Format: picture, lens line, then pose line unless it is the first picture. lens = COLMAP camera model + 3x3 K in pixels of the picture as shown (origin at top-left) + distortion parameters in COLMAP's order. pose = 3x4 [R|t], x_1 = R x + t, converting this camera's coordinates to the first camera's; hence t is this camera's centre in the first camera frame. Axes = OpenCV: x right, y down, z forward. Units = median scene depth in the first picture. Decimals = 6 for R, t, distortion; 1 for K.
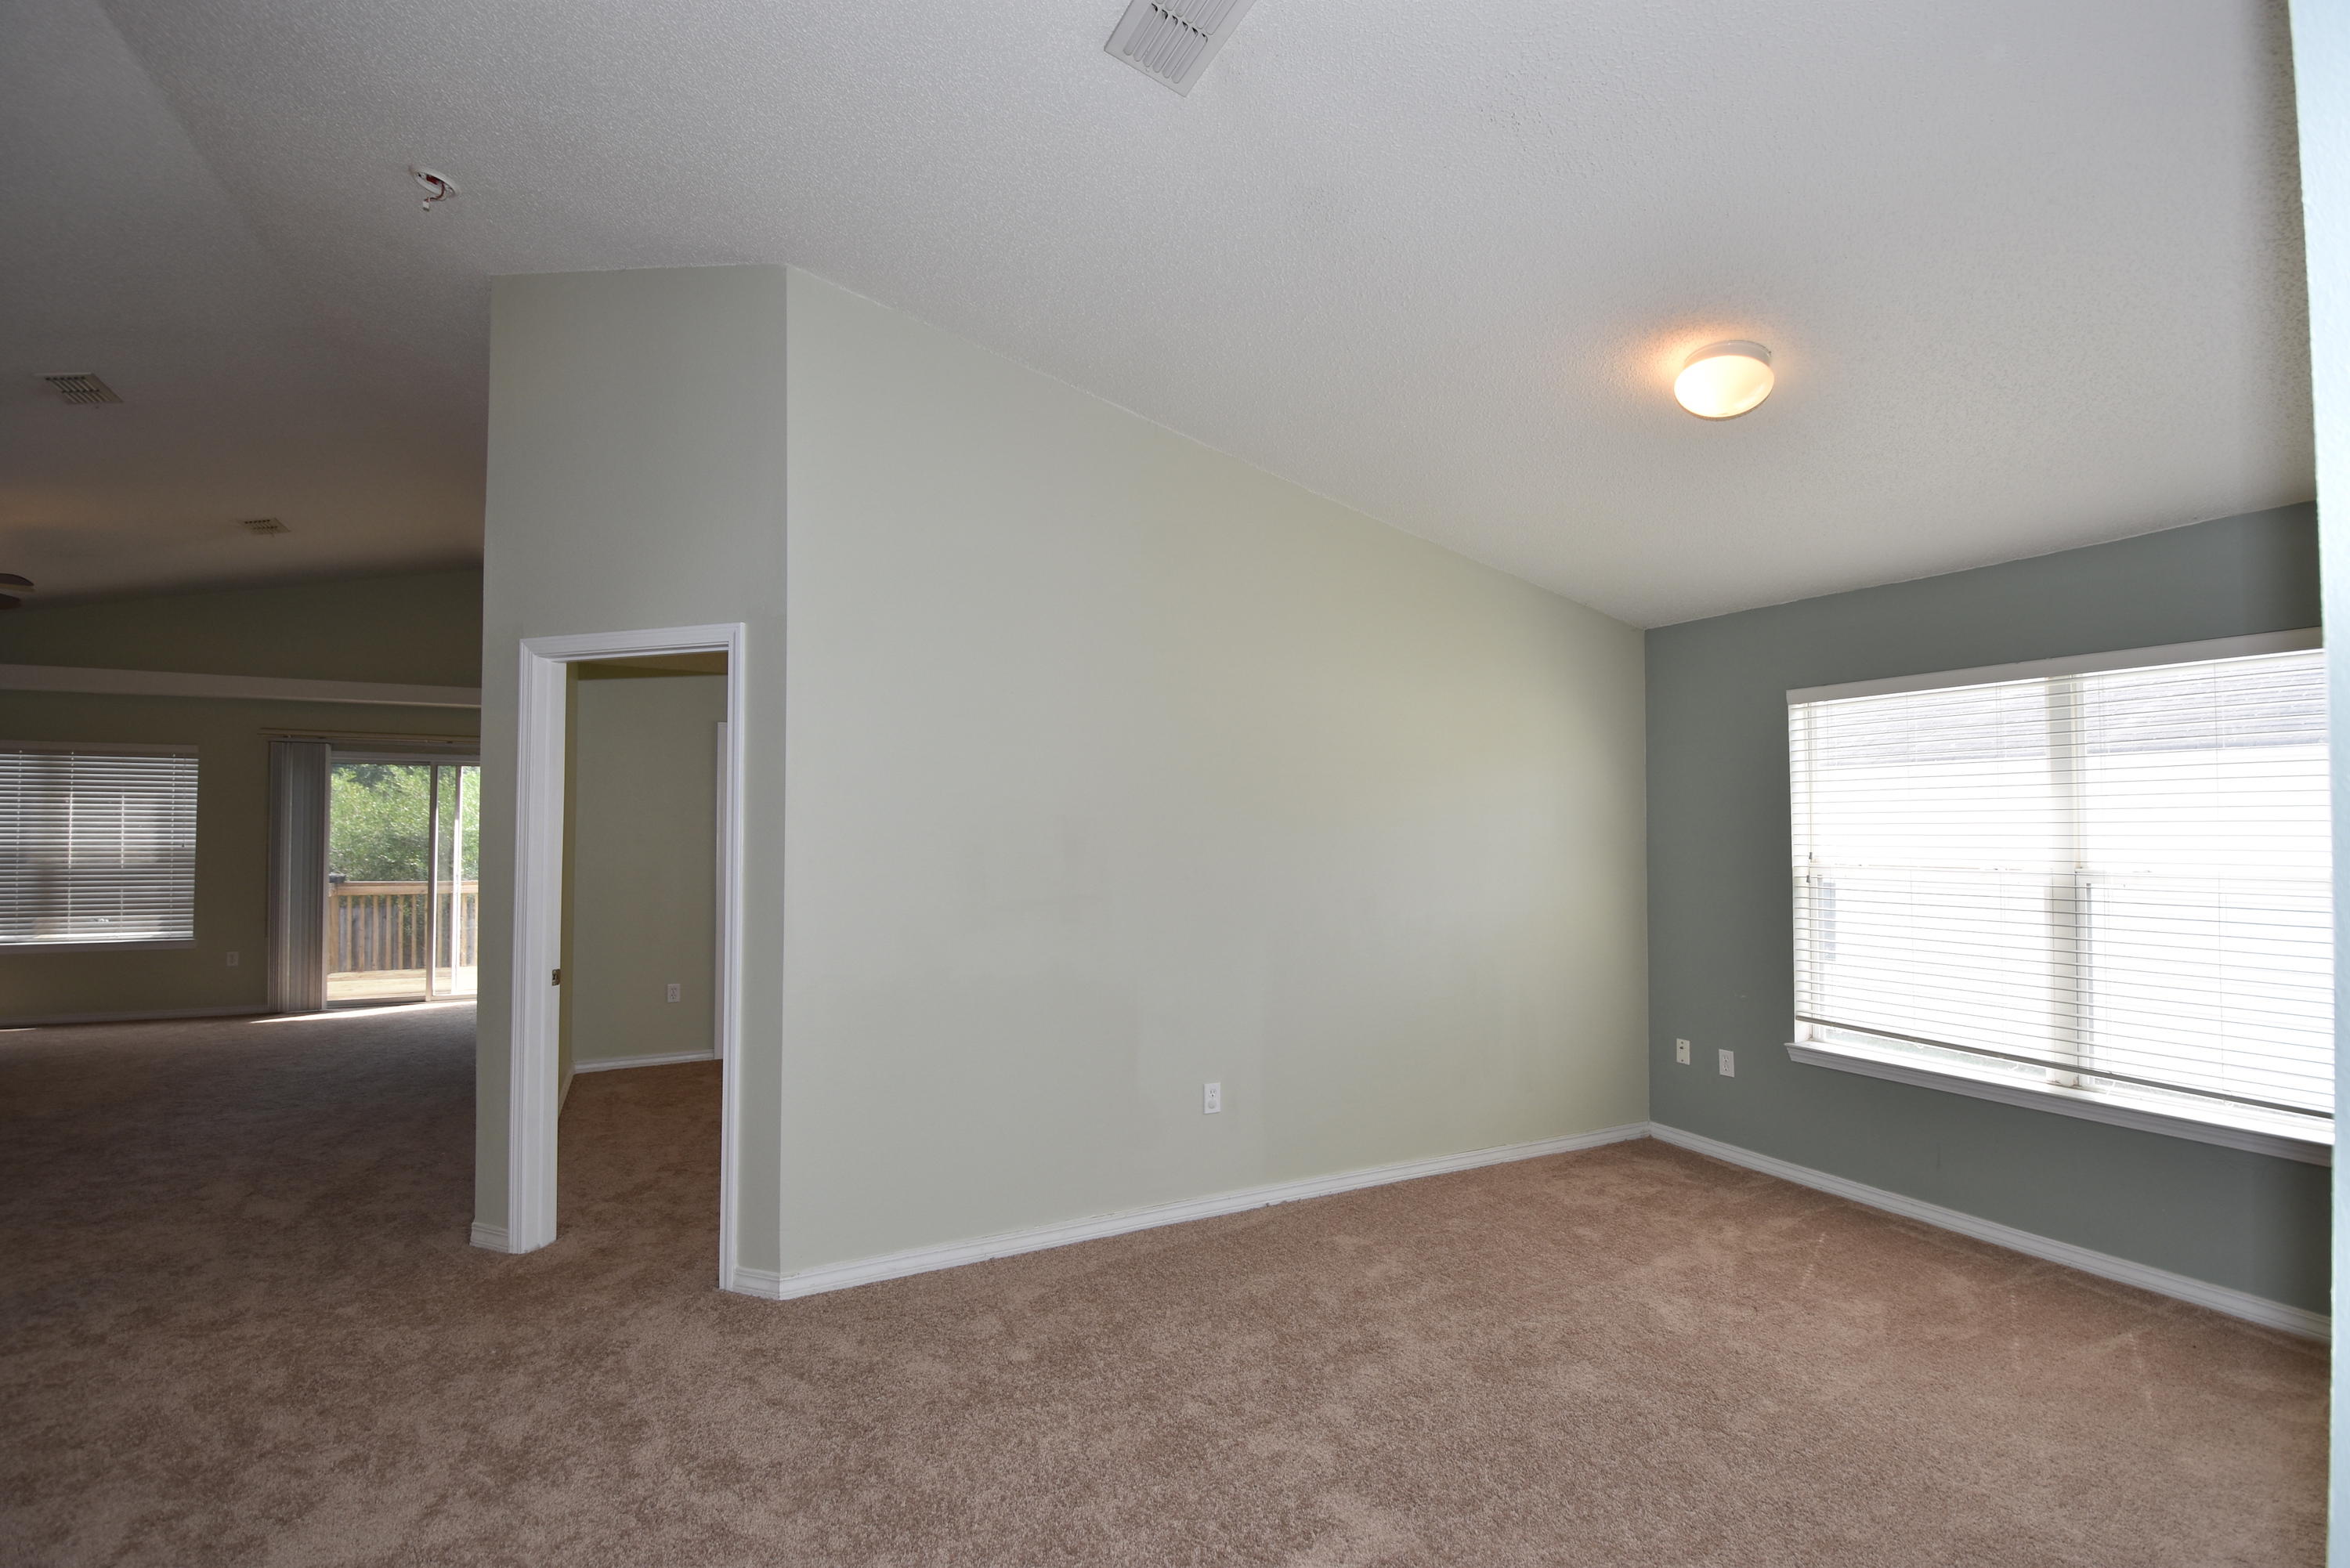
lens RADIAL K [[1023.7, 0, 1177.4], [0, 1023.7, 805.7], [0, 0, 1]] dist [0.020662, -0.025225]
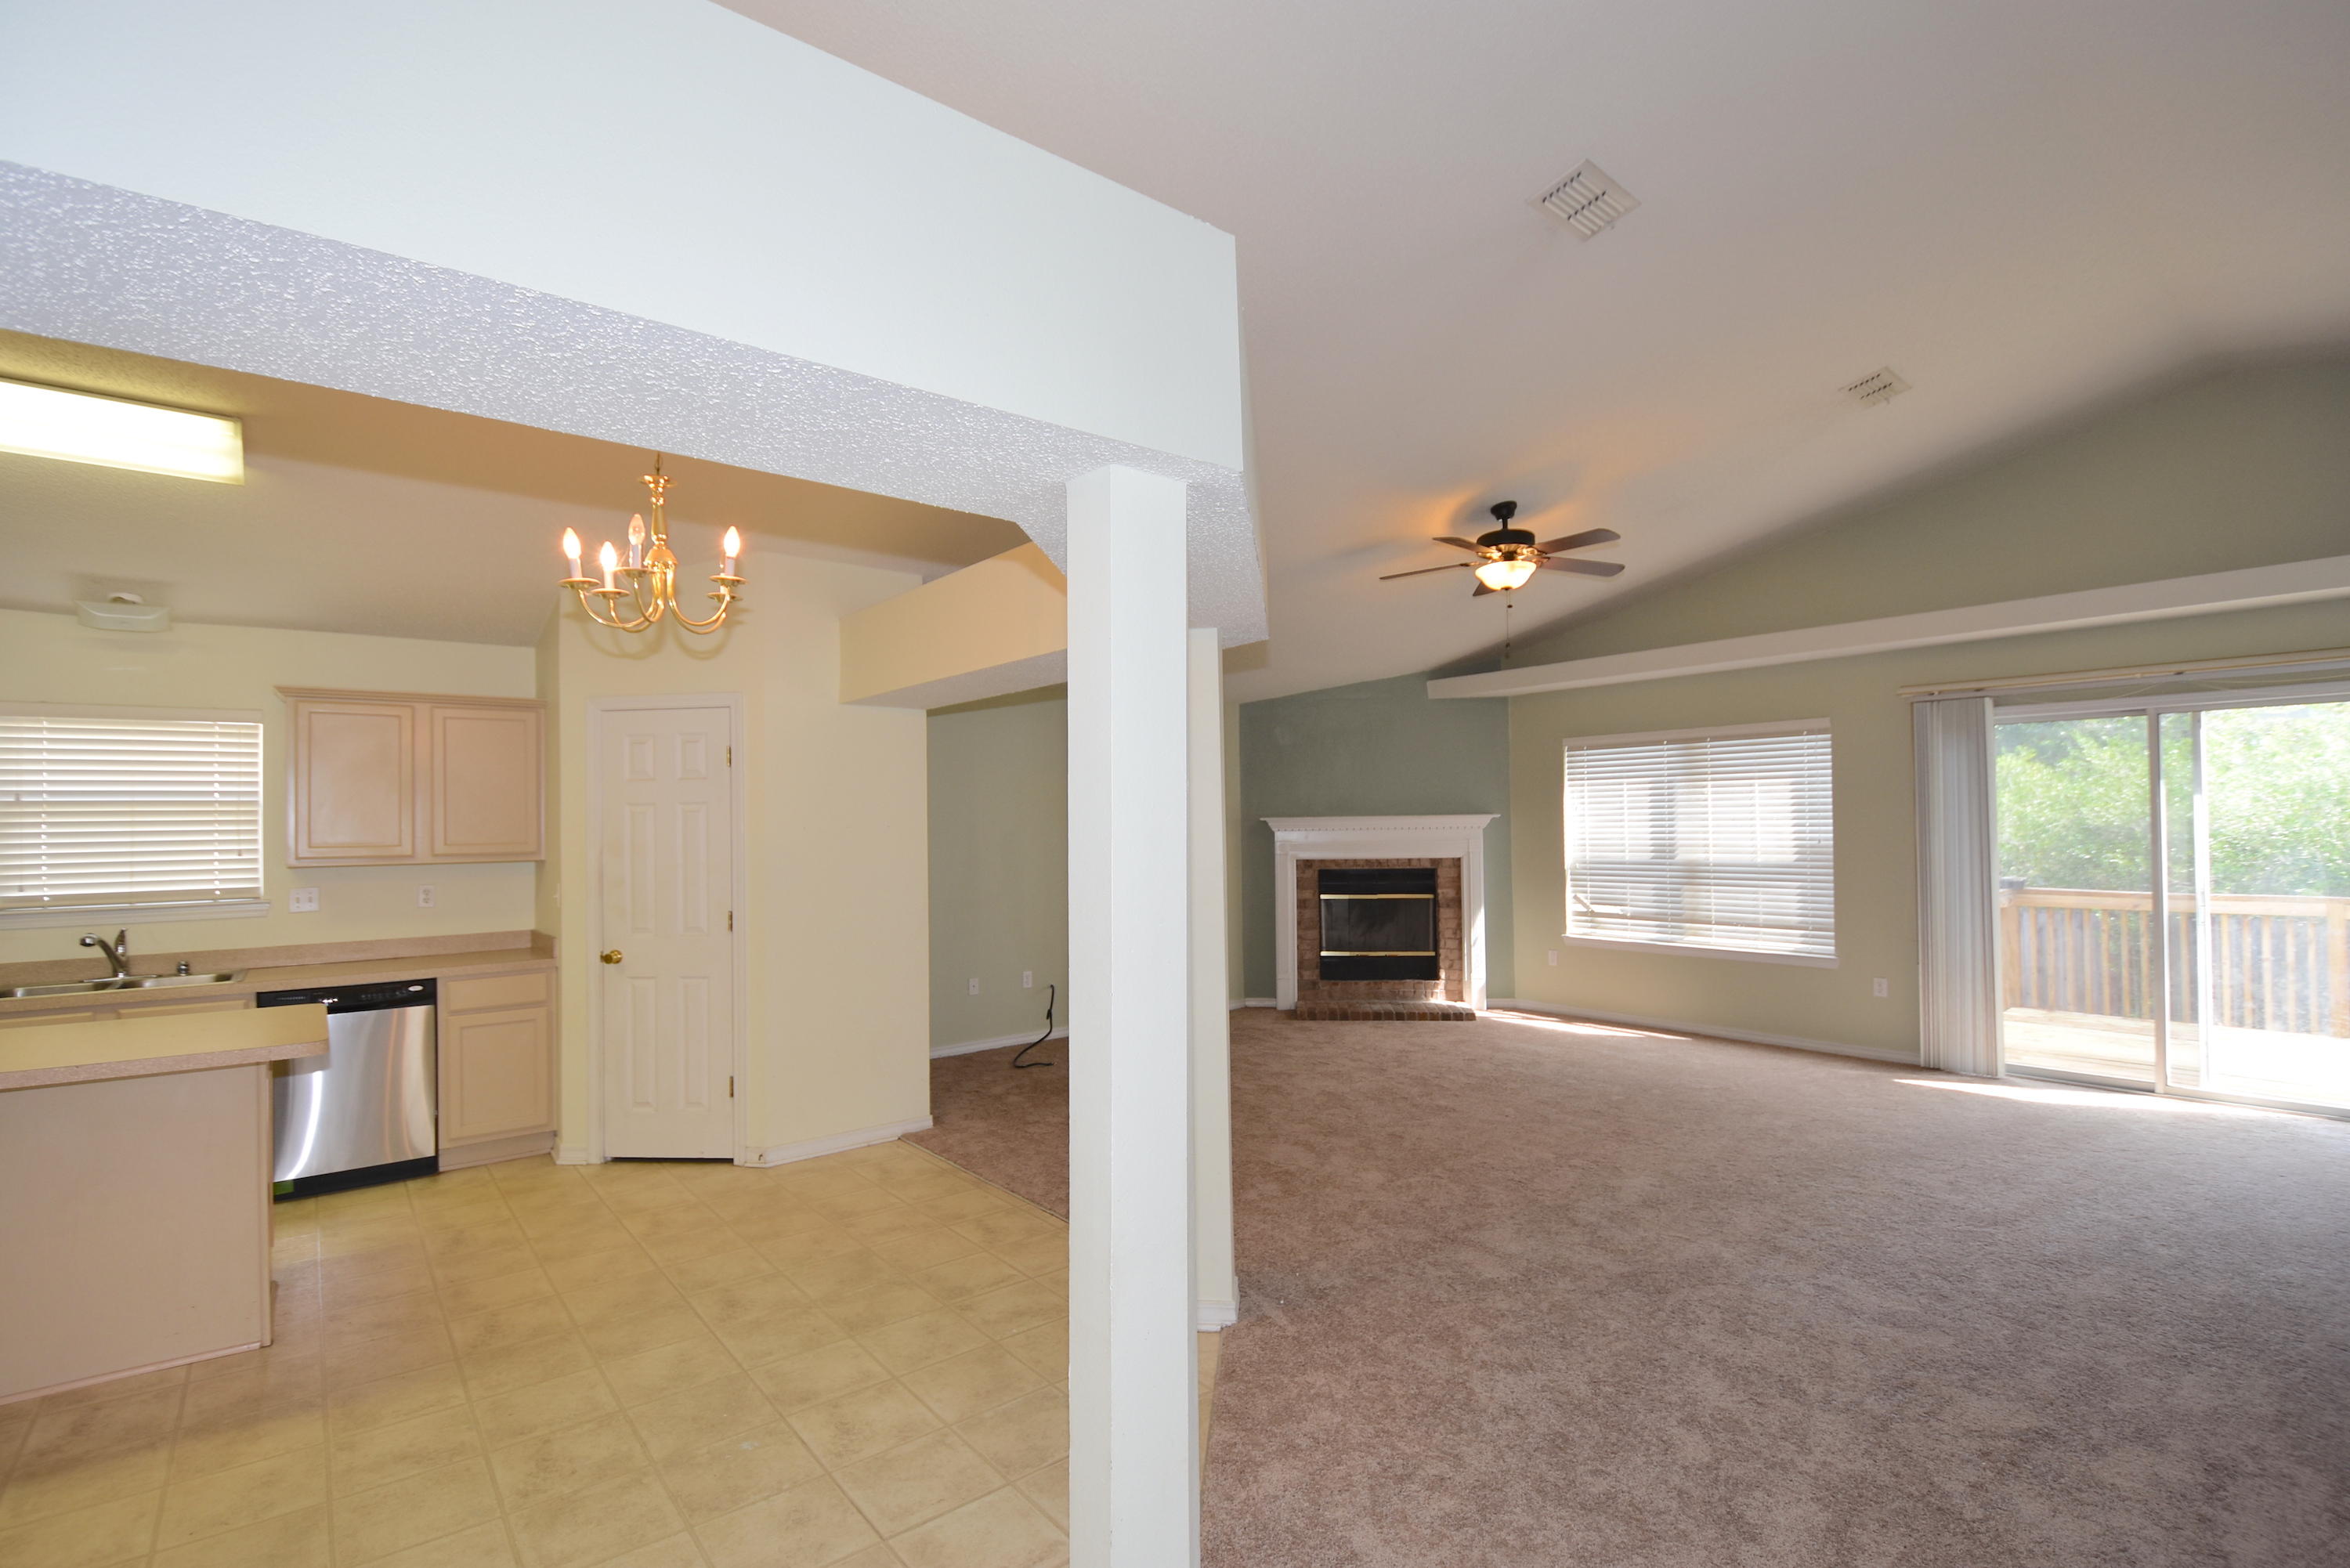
lens RADIAL K [[1066.4, 0, 1176.9], [0, 1066.4, 804.8], [0, 0, 1]] dist [0.020241, -0.024613]
pose [[0.214940, -0.023845, -0.976336, -0.256871], [0.035883, 0.999220, -0.016504, 0.005574], [0.975968, -0.031487, 0.215628, 0.327236]]
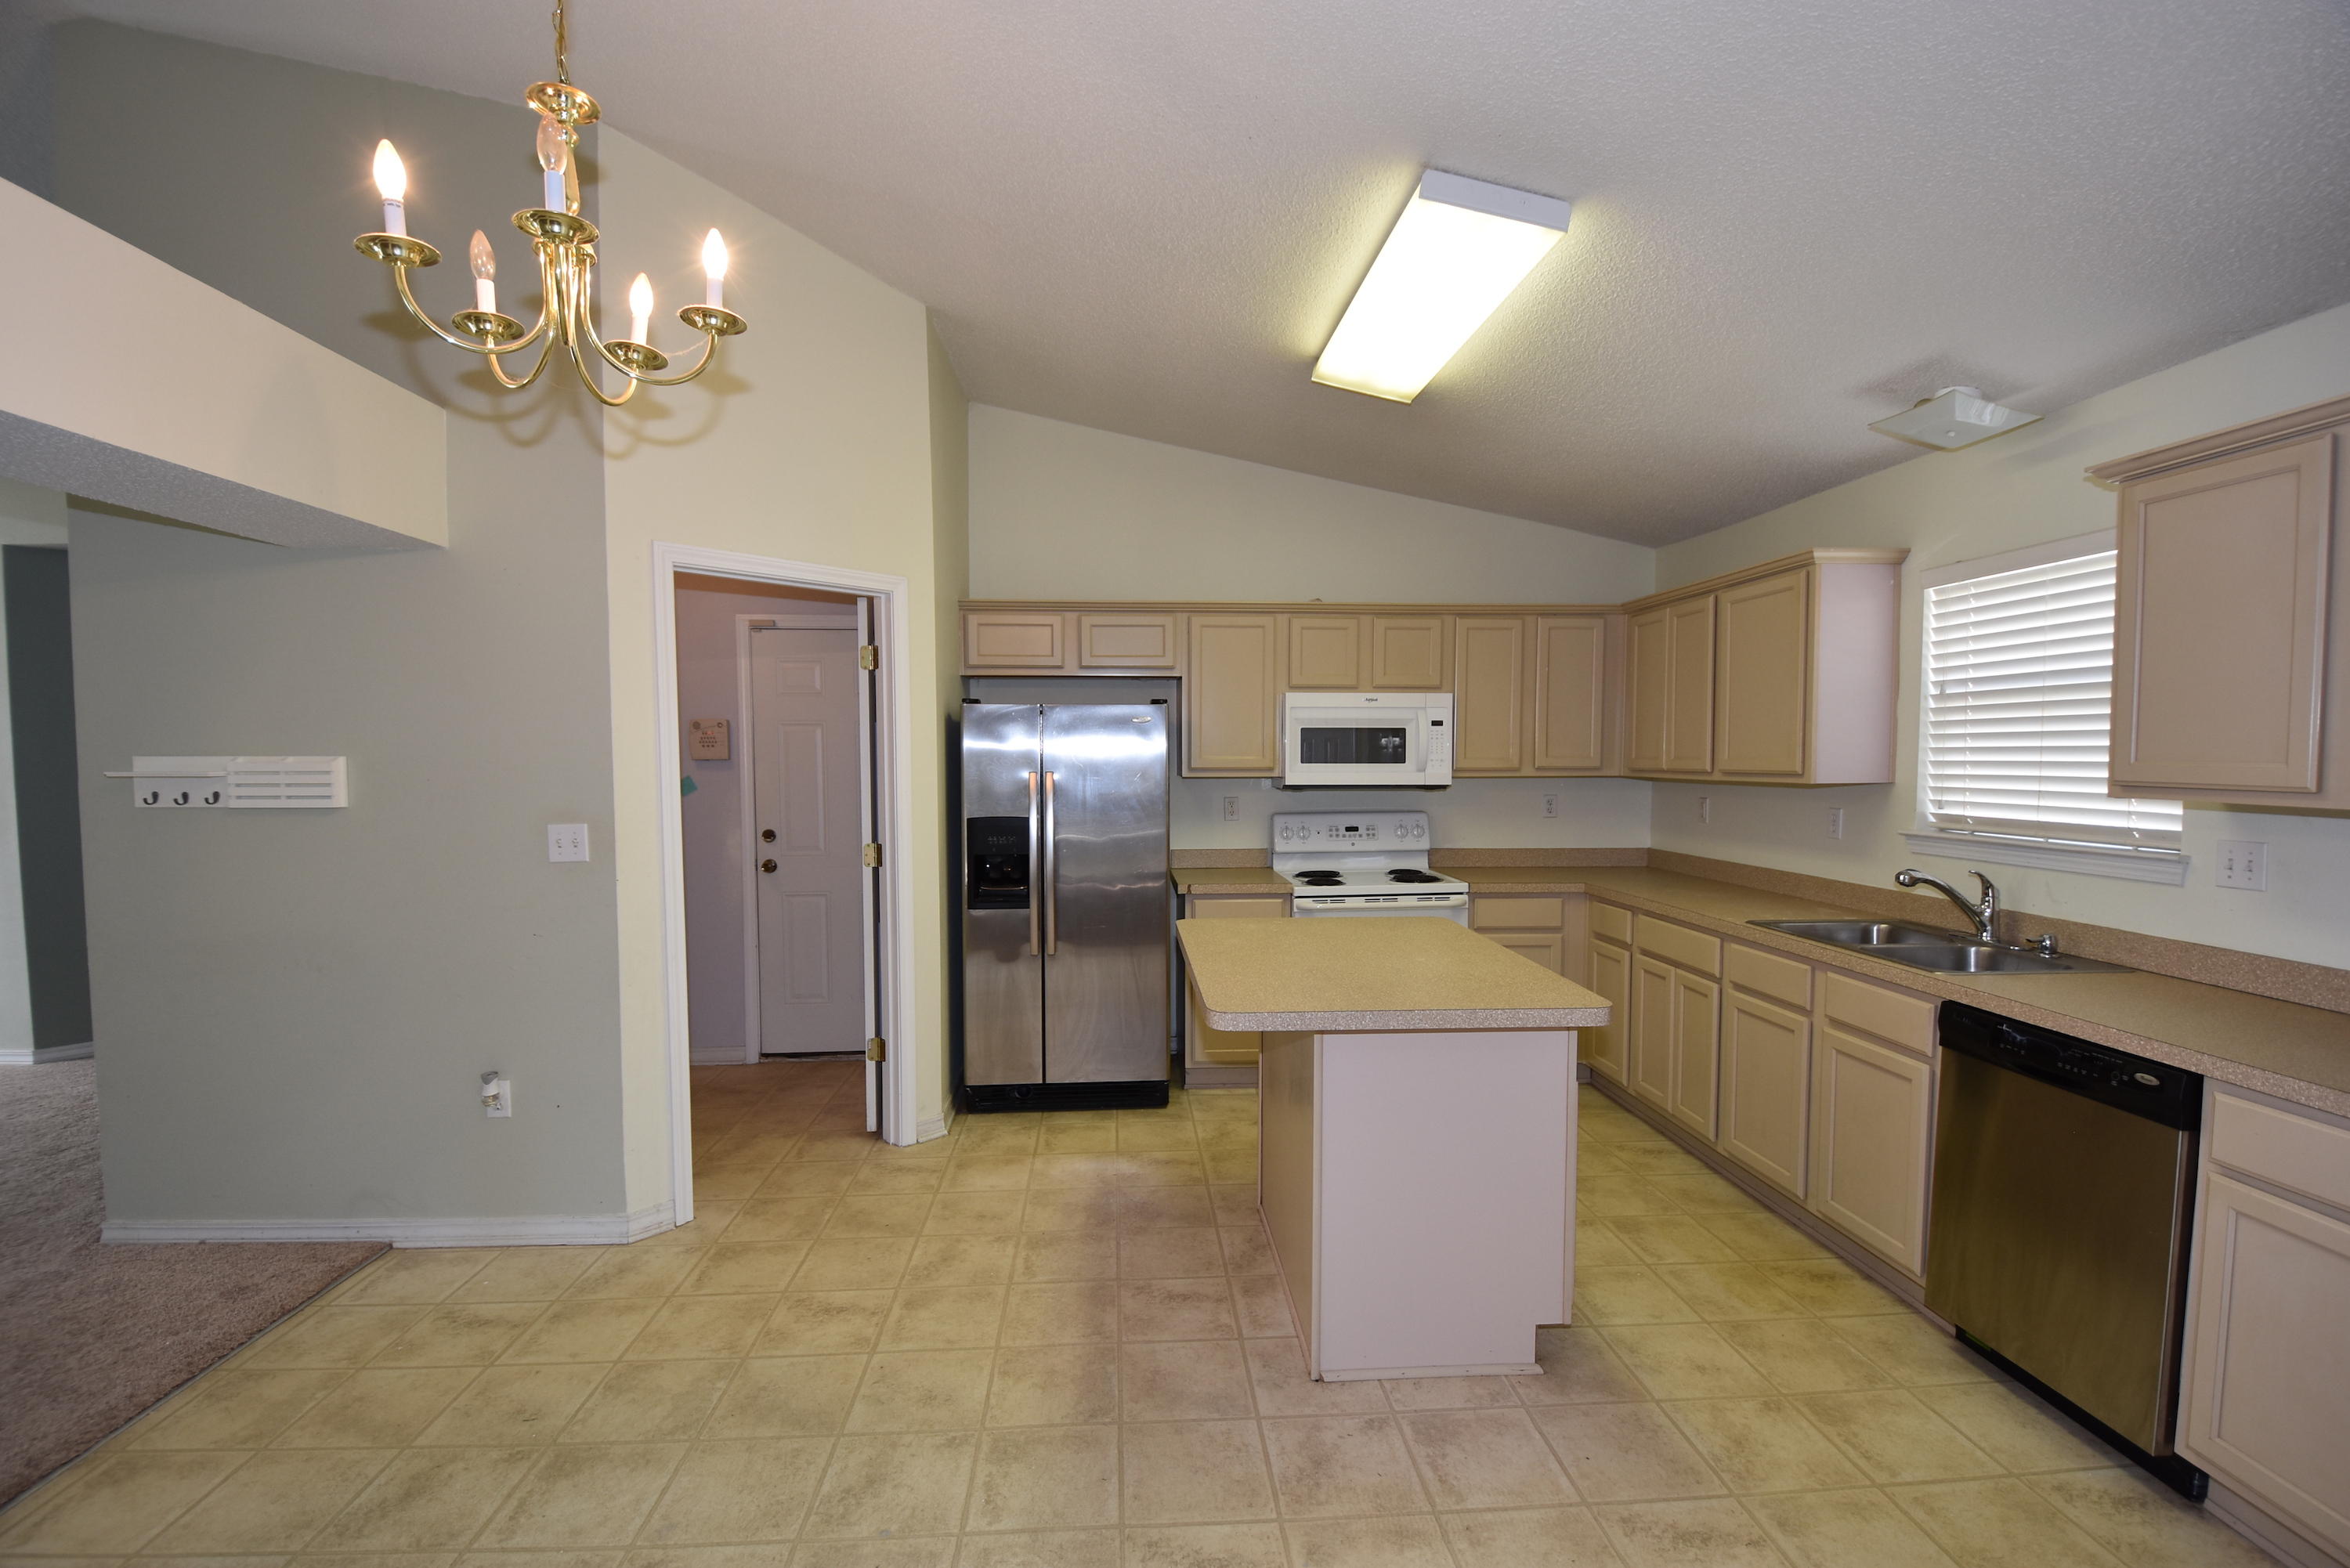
lens RADIAL K [[1023.7, 0, 1177.4], [0, 1023.7, 805.7], [0, 0, 1]] dist [0.020662, -0.025225]
pose [[-0.920550, -0.020499, 0.390088, -0.839604], [-0.007193, 0.999342, 0.035541, 0.006330], [-0.390560, 0.029912, -0.920092, 0.371864]]
